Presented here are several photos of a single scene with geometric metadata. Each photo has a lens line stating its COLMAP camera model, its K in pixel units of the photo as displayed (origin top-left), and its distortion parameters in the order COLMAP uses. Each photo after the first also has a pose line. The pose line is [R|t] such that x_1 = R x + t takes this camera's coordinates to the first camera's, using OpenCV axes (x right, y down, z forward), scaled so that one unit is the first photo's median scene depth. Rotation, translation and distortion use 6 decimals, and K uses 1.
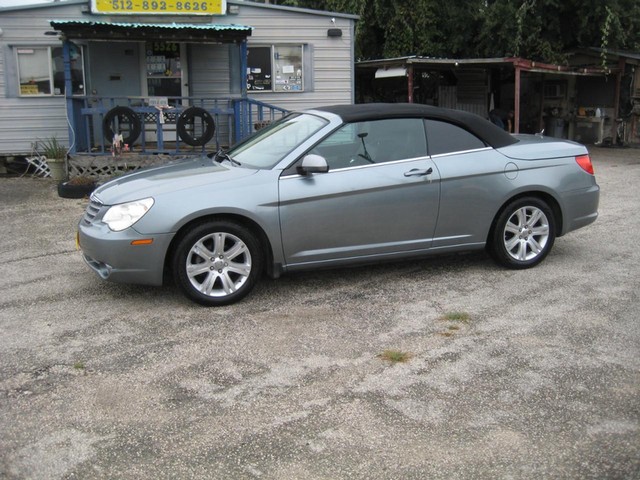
lens RADIAL K [[665.0, 0, 319.7], [0, 665.0, 228.2], [0, 0, 1]] dist [-0.164659, 0.212879]
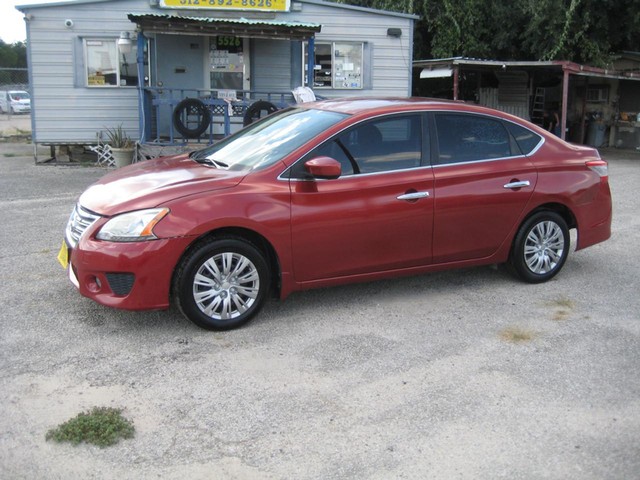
lens RADIAL K [[665.0, 0, 319.7], [0, 665.0, 228.2], [0, 0, 1]] dist [-0.164659, 0.212879]
pose [[0.999221, 0.027268, -0.028525, -0.058654], [-0.027259, 0.999628, 0.000694, 0.009539], [0.028533, 0.000085, 0.999593, -0.020488]]
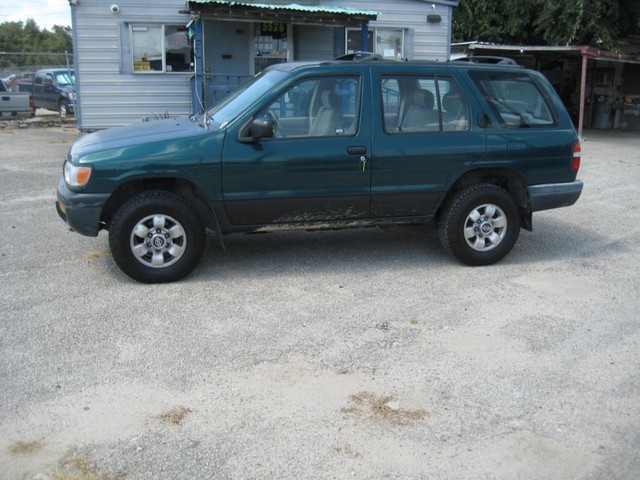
lens RADIAL K [[663.9, 0, 320.1], [0, 663.9, 228.9], [0, 0, 1]] dist [-0.171863, 0.234600]
pose [[0.999770, 0.015416, 0.014939, -0.176669], [-0.015850, 0.999444, 0.029346, 0.007319], [-0.014478, -0.029576, 0.999458, -0.038015]]
